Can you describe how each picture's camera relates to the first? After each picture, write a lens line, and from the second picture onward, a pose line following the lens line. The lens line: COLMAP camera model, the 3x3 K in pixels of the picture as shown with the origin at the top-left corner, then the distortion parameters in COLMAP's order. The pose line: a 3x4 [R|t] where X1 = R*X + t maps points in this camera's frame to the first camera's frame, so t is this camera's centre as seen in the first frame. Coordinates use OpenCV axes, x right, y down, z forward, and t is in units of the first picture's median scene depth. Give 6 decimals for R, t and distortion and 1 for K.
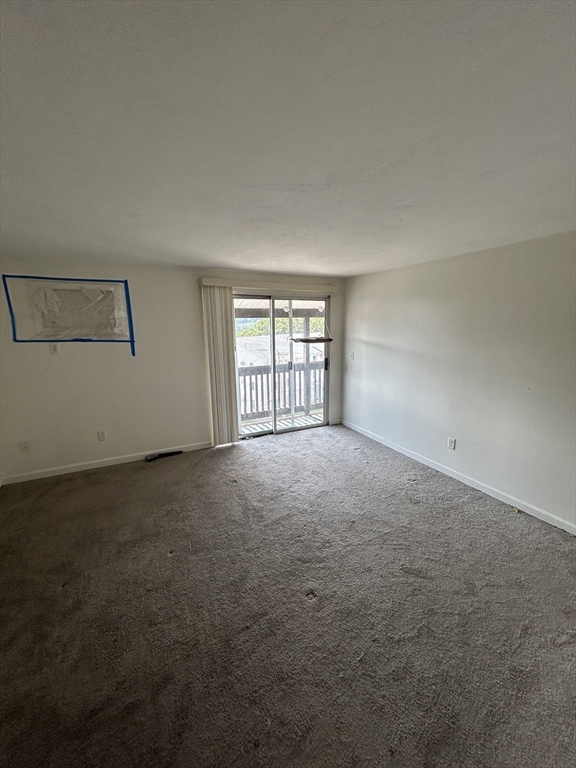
lens RADIAL K [[309.4, 0, 288.0], [0, 309.4, 383.1], [0, 0, 1]] dist [-0.008644, -0.000586]
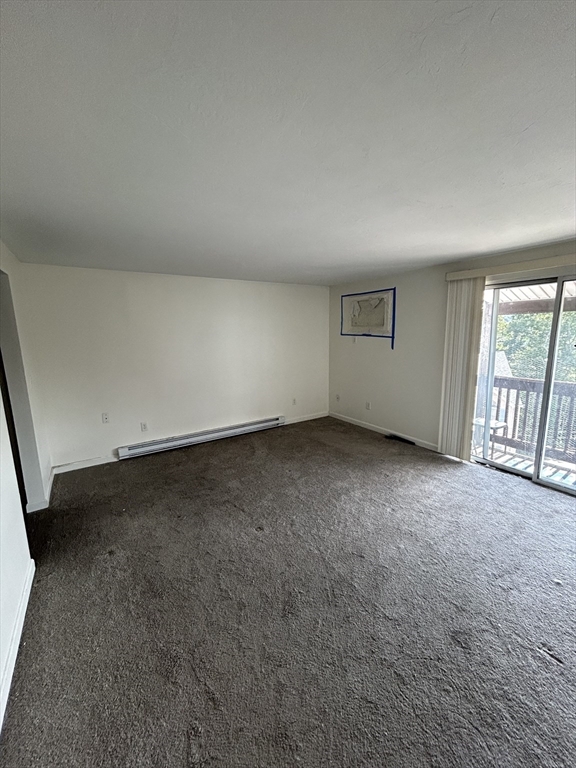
lens RADIAL K [[309.4, 0, 287.9], [0, 309.4, 383.6], [0, 0, 1]] dist [-0.008644, -0.000586]
pose [[0.114148, 0.176723, -0.977619, 0.623856], [-0.169568, 0.973077, 0.156103, -0.071527], [0.978886, 0.147954, 0.141041, 0.412993]]
